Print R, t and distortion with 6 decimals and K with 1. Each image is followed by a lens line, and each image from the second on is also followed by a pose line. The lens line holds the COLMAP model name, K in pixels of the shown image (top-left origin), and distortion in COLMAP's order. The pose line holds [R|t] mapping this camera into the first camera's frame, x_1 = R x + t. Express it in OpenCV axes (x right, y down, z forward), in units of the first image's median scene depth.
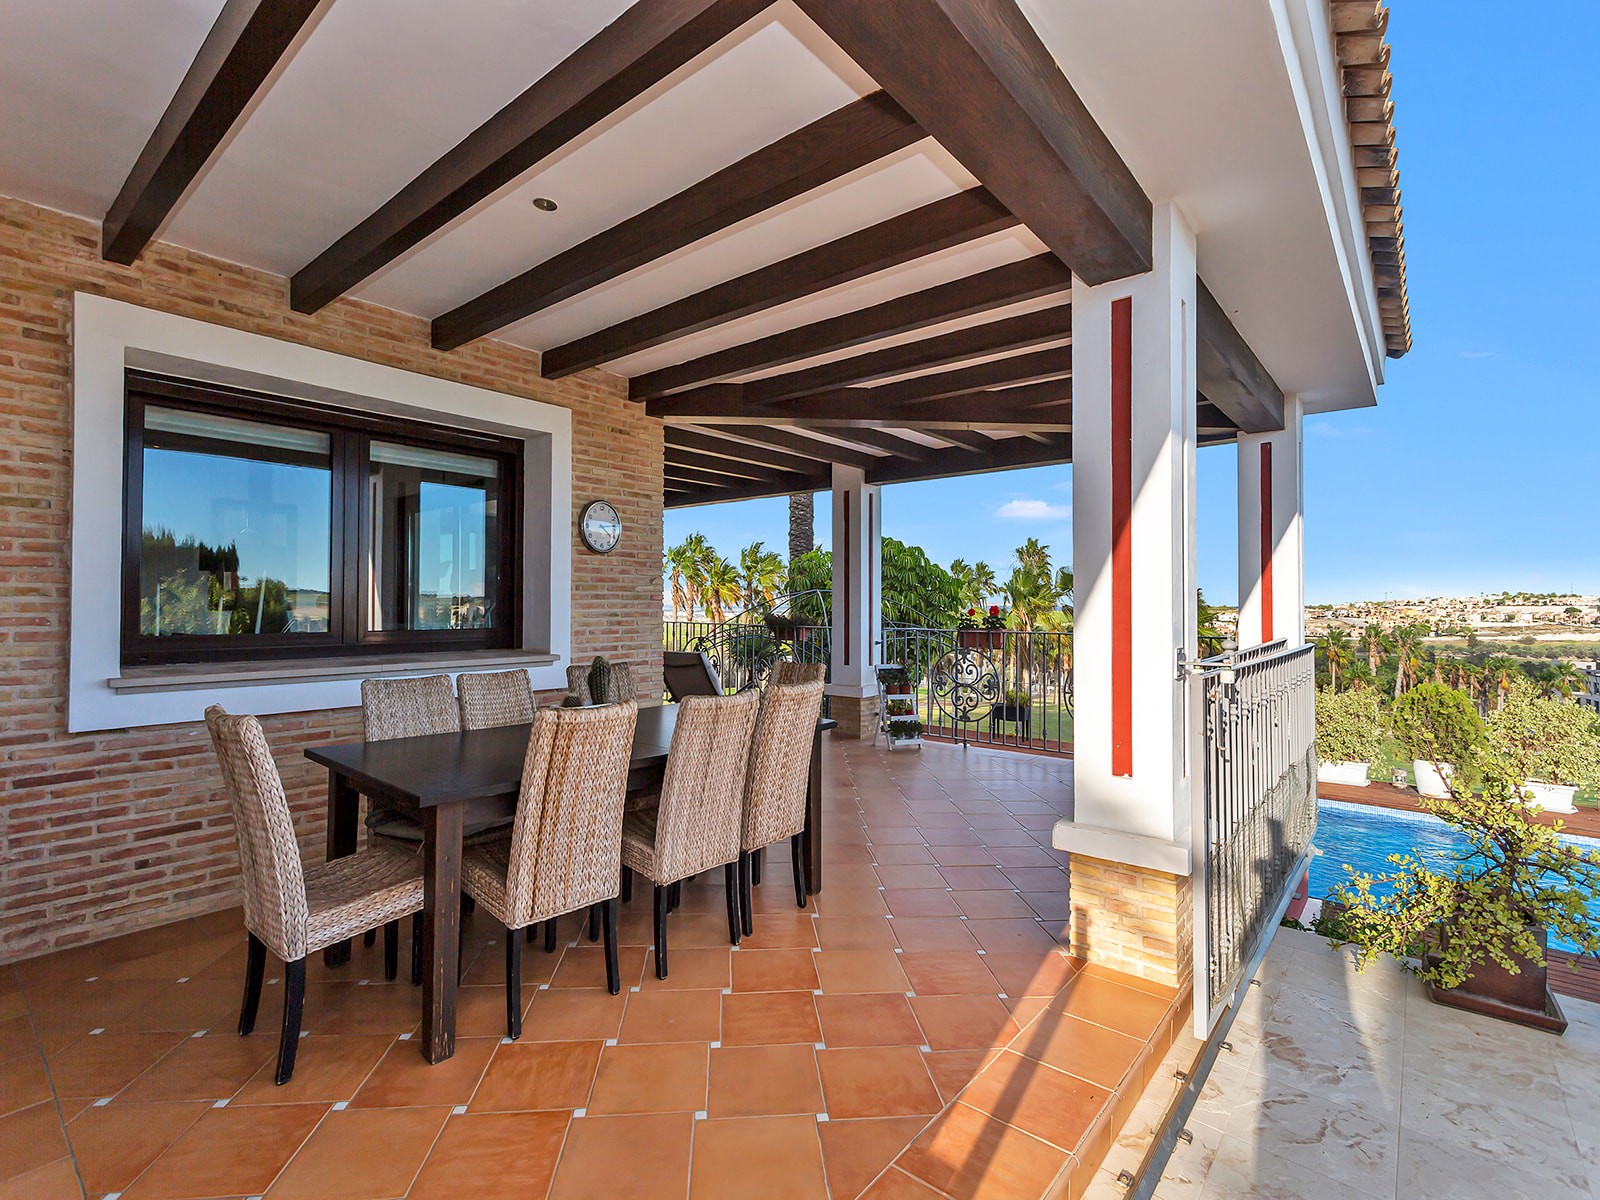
lens RADIAL K [[739.4, 0, 800.0], [0, 739.4, 600.0], [0, 0, 1]] dist [0.002857, 0.000643]
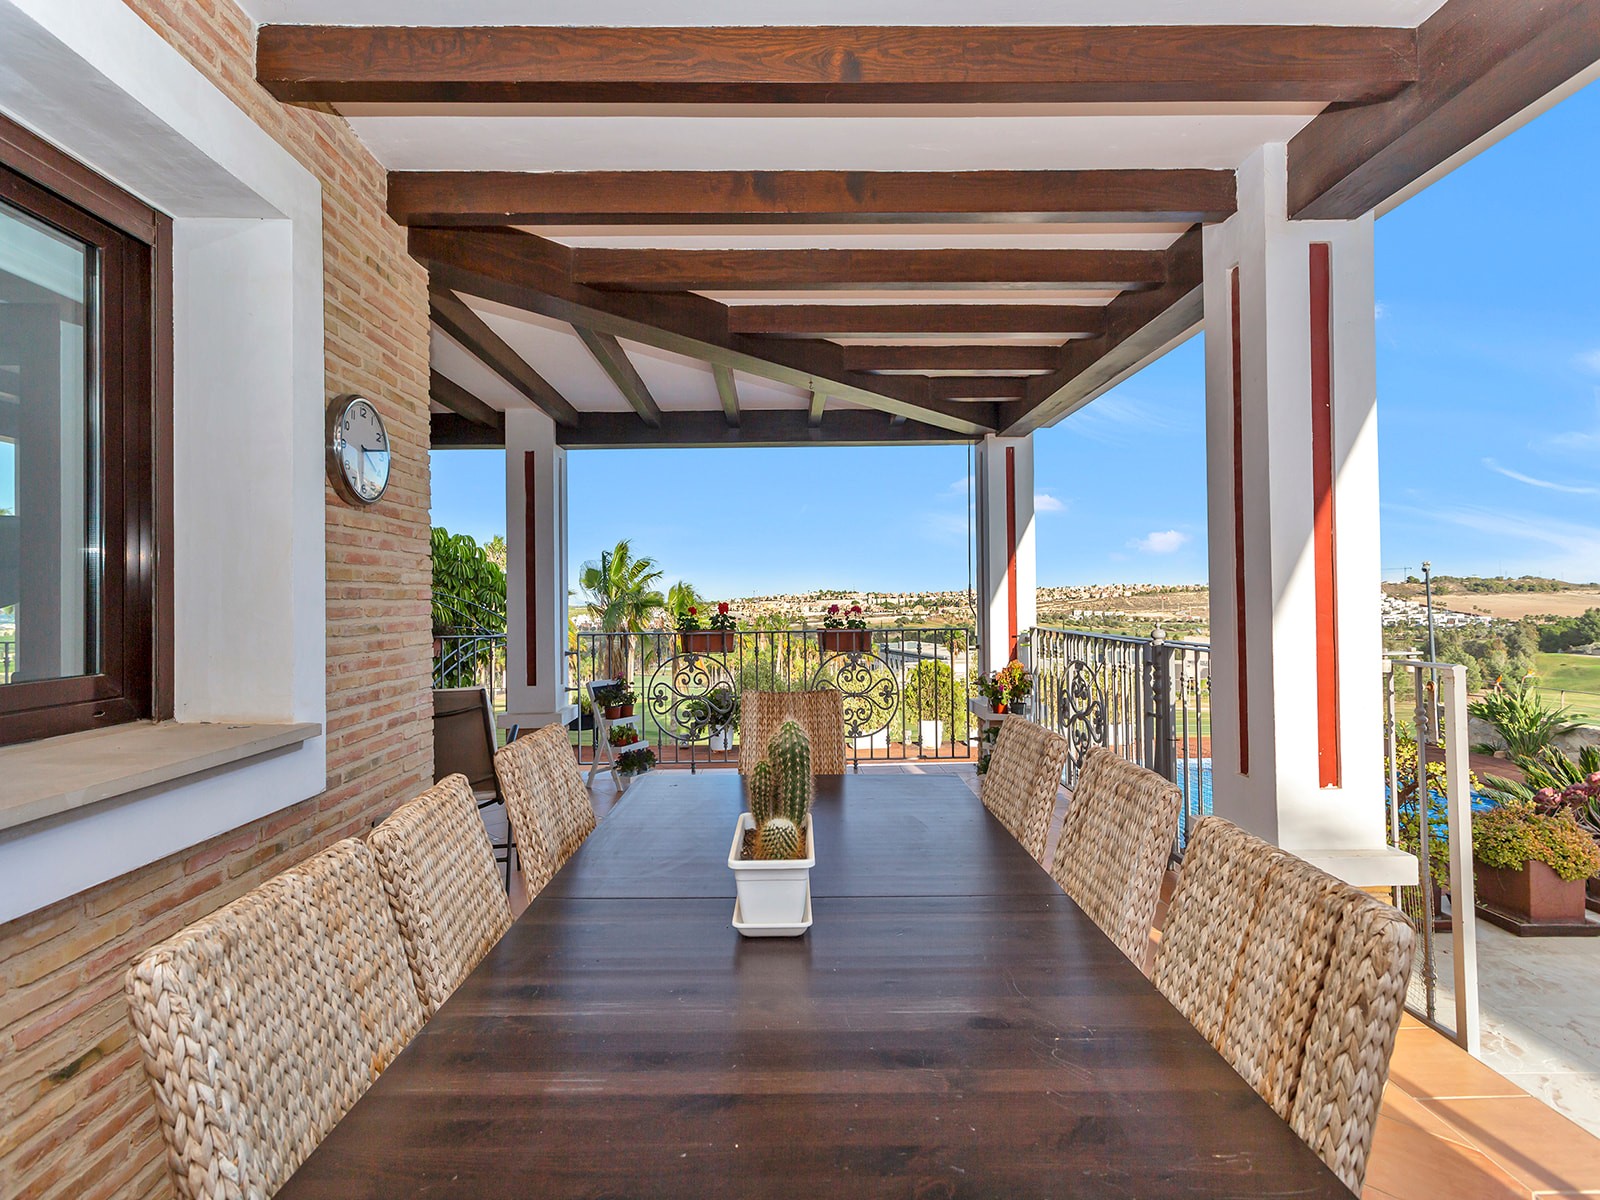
lens RADIAL K [[739.4, 0, 800.0], [0, 739.4, 600.0], [0, 0, 1]] dist [0.002857, 0.000643]
pose [[0.761110, -0.013591, 0.648480, -0.328325], [0.013702, 0.999894, 0.004875, 0.001267], [-0.648478, 0.005175, 0.761216, 0.394996]]
